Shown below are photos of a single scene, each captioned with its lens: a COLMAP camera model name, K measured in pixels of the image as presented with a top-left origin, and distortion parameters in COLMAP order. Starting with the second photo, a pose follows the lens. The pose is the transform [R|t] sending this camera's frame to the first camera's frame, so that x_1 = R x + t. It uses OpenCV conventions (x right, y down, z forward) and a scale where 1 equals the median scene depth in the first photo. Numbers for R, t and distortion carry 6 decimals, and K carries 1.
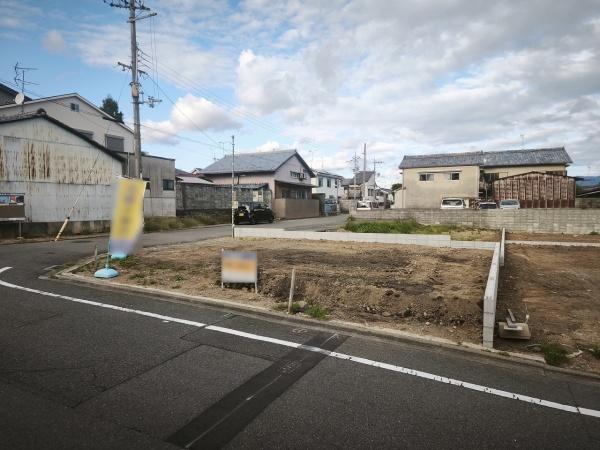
lens RADIAL K [[394.6, 0, 300.1], [0, 394.6, 224.3], [0, 0, 1]] dist [0.074250, -0.052739]
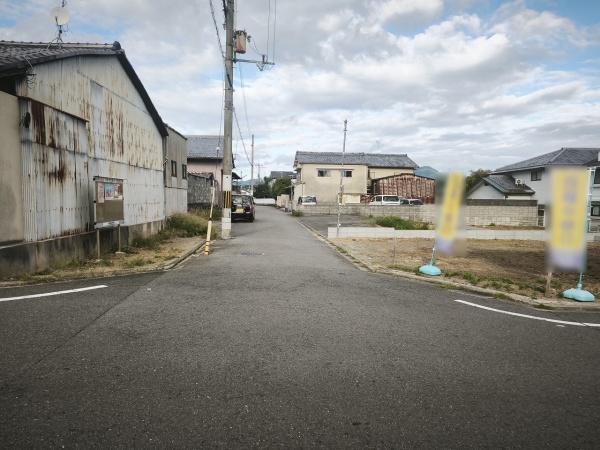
lens RADIAL K [[394.6, 0, 302.5], [0, 394.6, 232.6], [0, 0, 1]] dist [0.074250, -0.052739]
pose [[0.860665, -0.029739, 0.508302, -0.440536], [0.009012, 0.999026, 0.043190, -0.012251], [-0.509092, -0.032591, 0.860095, 0.196146]]
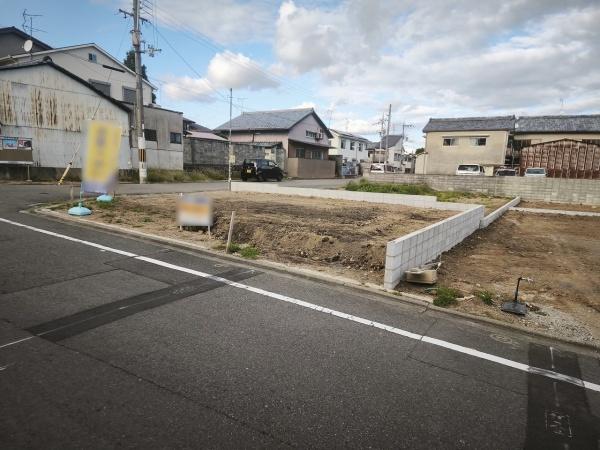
lens RADIAL K [[394.6, 0, 299.2], [0, 394.6, 227.8], [0, 0, 1]] dist [0.074250, -0.052739]
pose [[0.995838, 0.051392, -0.075271, 0.060002], [-0.043660, 0.993929, 0.100986, 0.010380], [0.080004, -0.097280, 0.992036, -0.007687]]
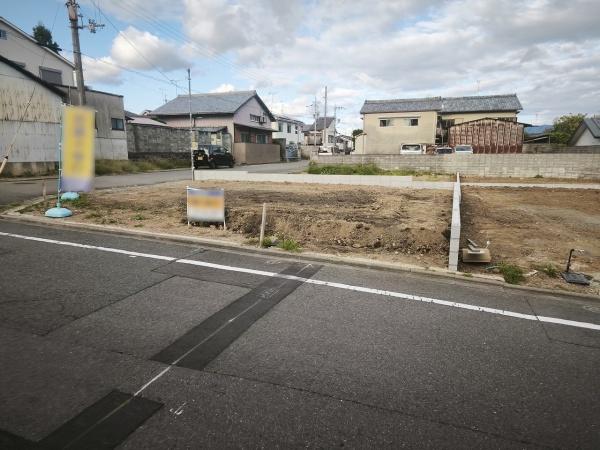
lens RADIAL K [[394.6, 0, 302.8], [0, 394.6, 224.8], [0, 0, 1]] dist [0.074250, -0.052739]
pose [[0.994023, -0.016141, 0.107967, -0.007291], [0.001996, 0.991531, 0.129856, 0.009741], [-0.109149, -0.128865, 0.985637, 0.004660]]
